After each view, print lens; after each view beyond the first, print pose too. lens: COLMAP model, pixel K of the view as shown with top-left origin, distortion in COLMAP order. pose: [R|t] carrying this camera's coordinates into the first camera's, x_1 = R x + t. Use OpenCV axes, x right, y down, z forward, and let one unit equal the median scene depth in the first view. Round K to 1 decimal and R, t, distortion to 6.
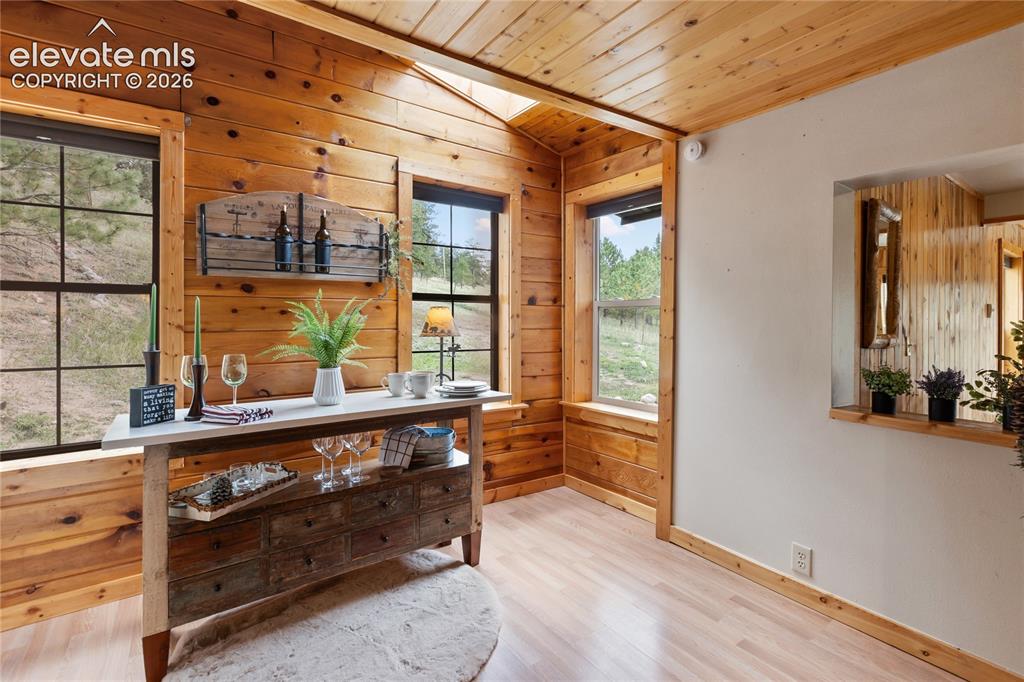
lens RADIAL K [[471.3, 0, 514.5], [0, 471.3, 313.9], [0, 0, 1]] dist [0.002003, 0.000204]
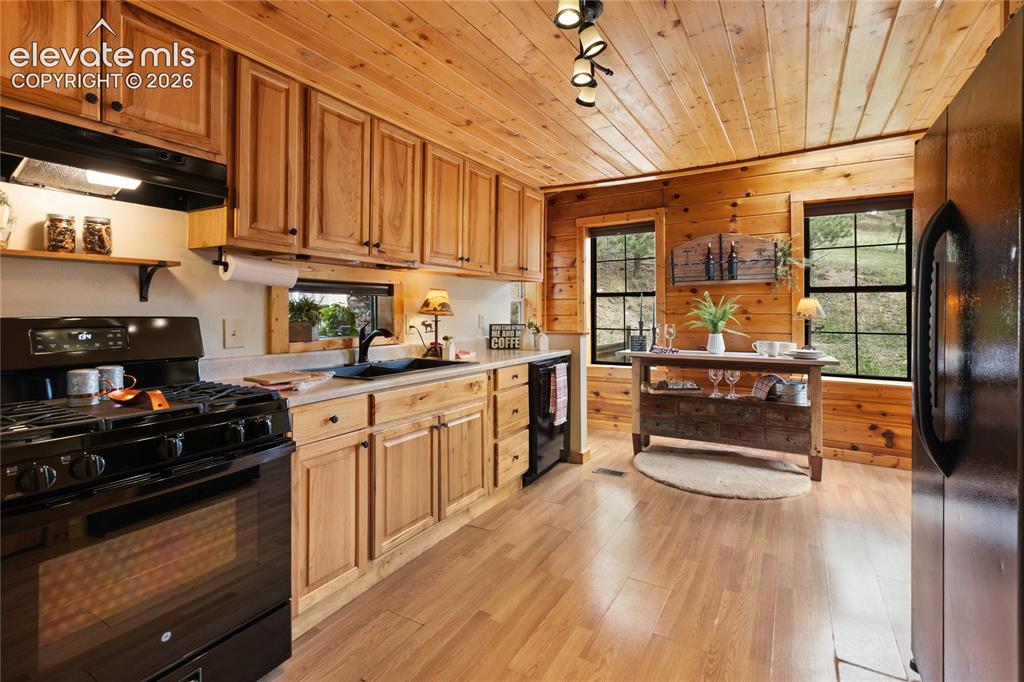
lens RADIAL K [[471.3, 0, 514.5], [0, 471.3, 313.9], [0, 0, 1]] dist [0.002003, 0.000204]
pose [[0.398461, -0.000678, -0.917185, 0.849470], [0.010016, 0.999943, 0.003612, 0.021382], [0.917131, -0.010626, 0.398445, -0.383325]]
